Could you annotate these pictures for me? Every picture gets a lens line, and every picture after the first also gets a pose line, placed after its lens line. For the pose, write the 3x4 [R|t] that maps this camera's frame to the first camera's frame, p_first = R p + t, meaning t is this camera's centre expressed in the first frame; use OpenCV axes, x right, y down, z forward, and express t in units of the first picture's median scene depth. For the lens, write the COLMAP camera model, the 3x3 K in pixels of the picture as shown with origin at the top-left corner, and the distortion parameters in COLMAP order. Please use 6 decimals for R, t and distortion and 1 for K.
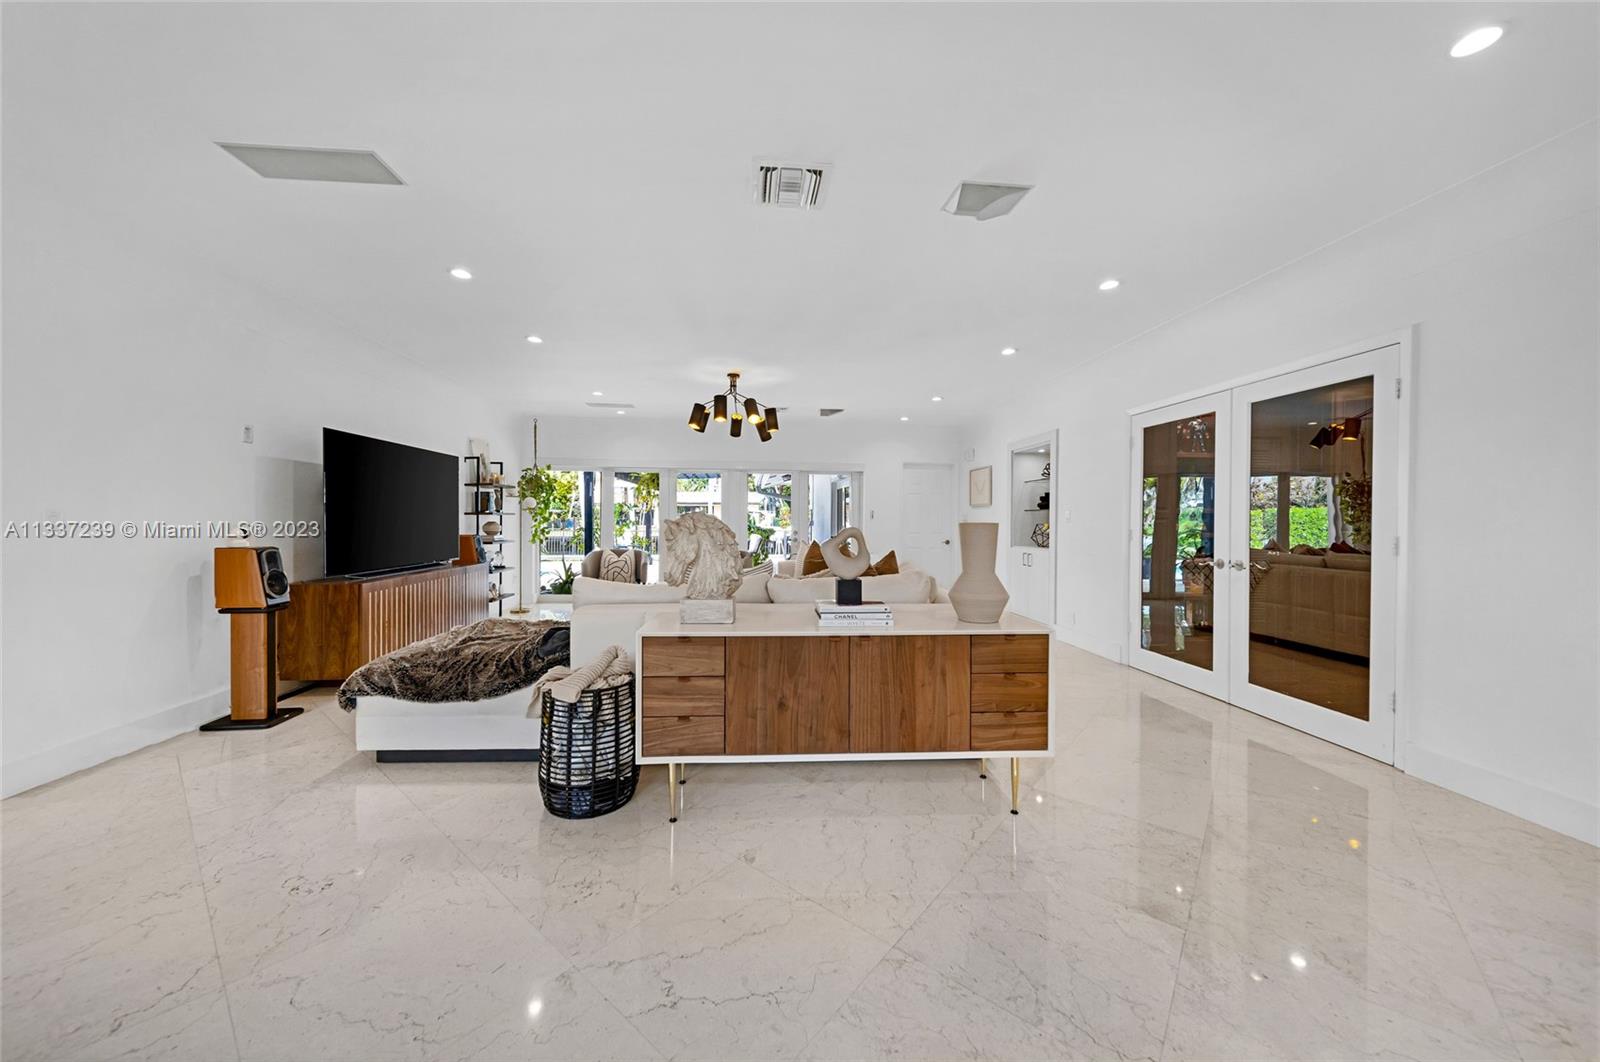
lens RADIAL K [[563.6, 0, 797.4], [0, 563.6, 522.0], [0, 0, 1]] dist [0.000737, -0.000015]
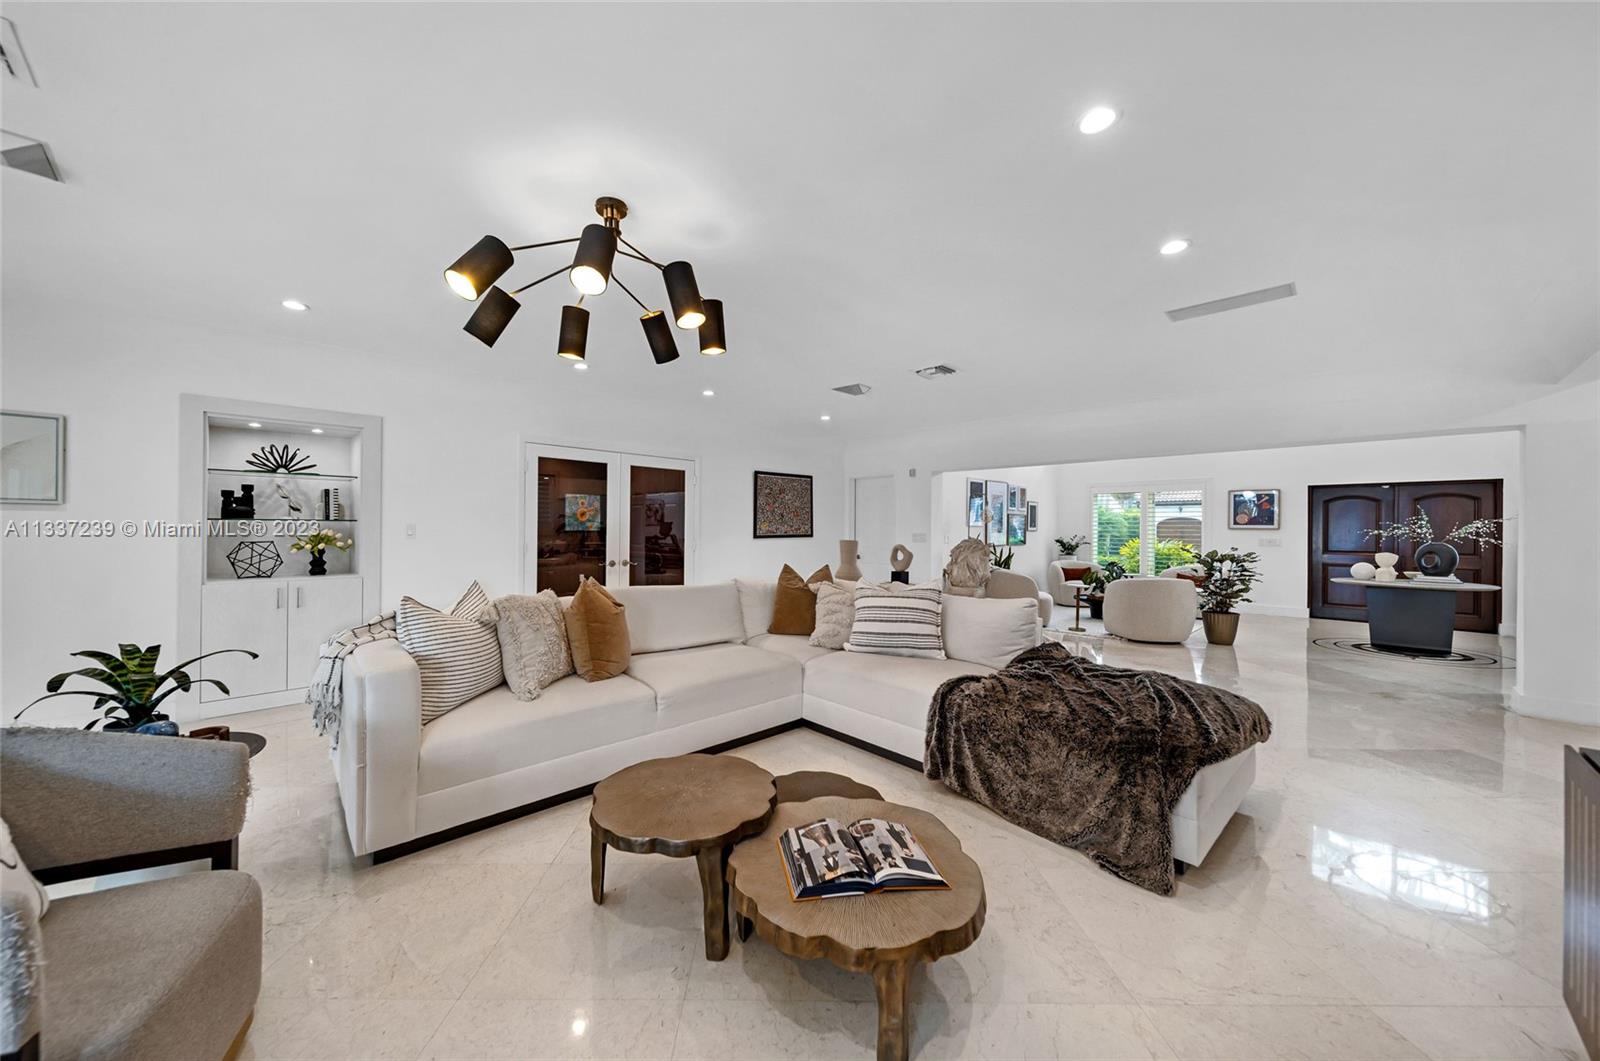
lens RADIAL K [[562.1, 0, 777.8], [0, 562.1, 528.1], [0, 0, 1]] dist [0.000381, -0.000012]
pose [[-0.638619, -0.007227, 0.769489, -0.760433], [-0.008866, 0.999959, 0.002034, -0.031633], [-0.769472, -0.005524, -0.638656, 1.727949]]
